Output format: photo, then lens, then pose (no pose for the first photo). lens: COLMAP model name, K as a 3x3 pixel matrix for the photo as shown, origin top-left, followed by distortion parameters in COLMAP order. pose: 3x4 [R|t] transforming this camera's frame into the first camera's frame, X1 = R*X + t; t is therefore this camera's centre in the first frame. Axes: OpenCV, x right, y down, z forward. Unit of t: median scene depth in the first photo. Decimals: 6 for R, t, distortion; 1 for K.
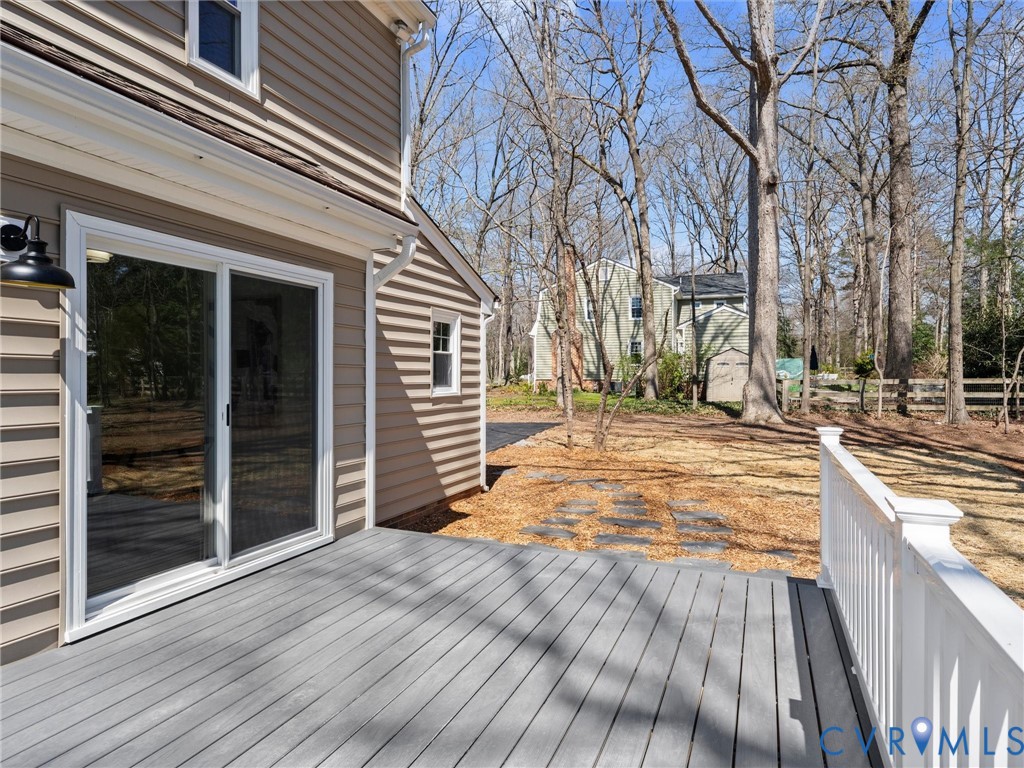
lens RADIAL K [[567.9, 0, 471.4], [0, 567.9, 388.9], [0, 0, 1]] dist [0.003896, -0.000188]
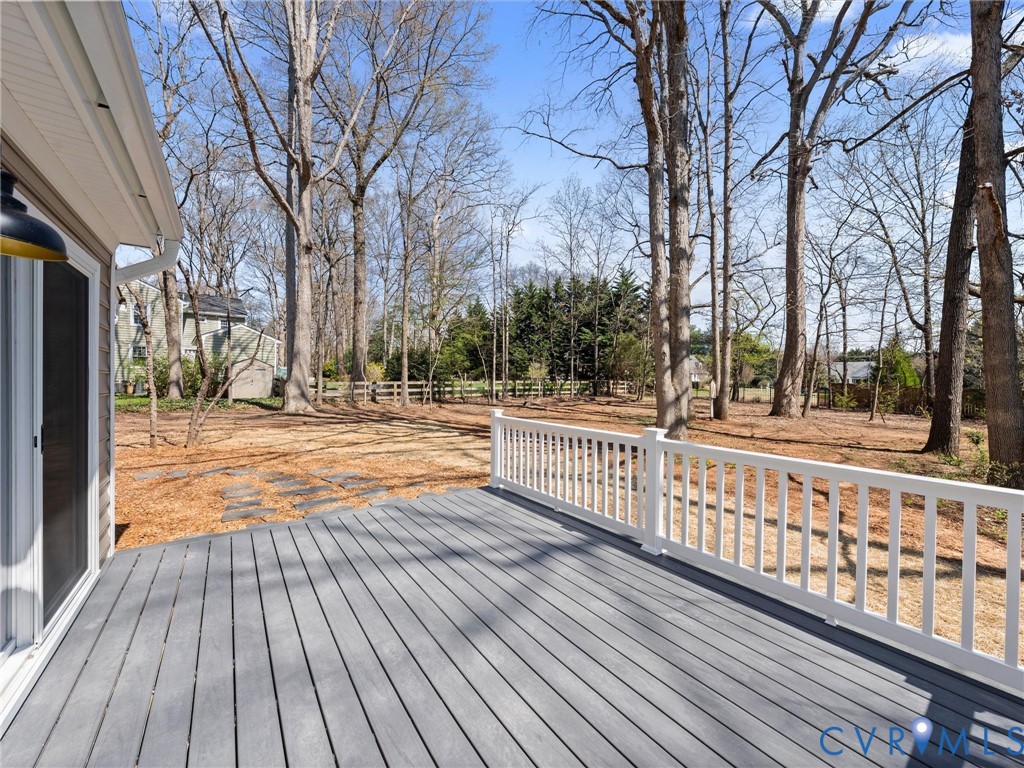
lens RADIAL K [[408.9, 0, 501.9], [0, 408.9, 386.9], [0, 0, 1]] dist [-0.002833, 0.000424]
pose [[0.516812, -0.010519, 0.856034, -0.569628], [0.012239, 0.999913, 0.004897, -0.016946], [-0.856011, 0.007946, 0.516896, 0.207337]]
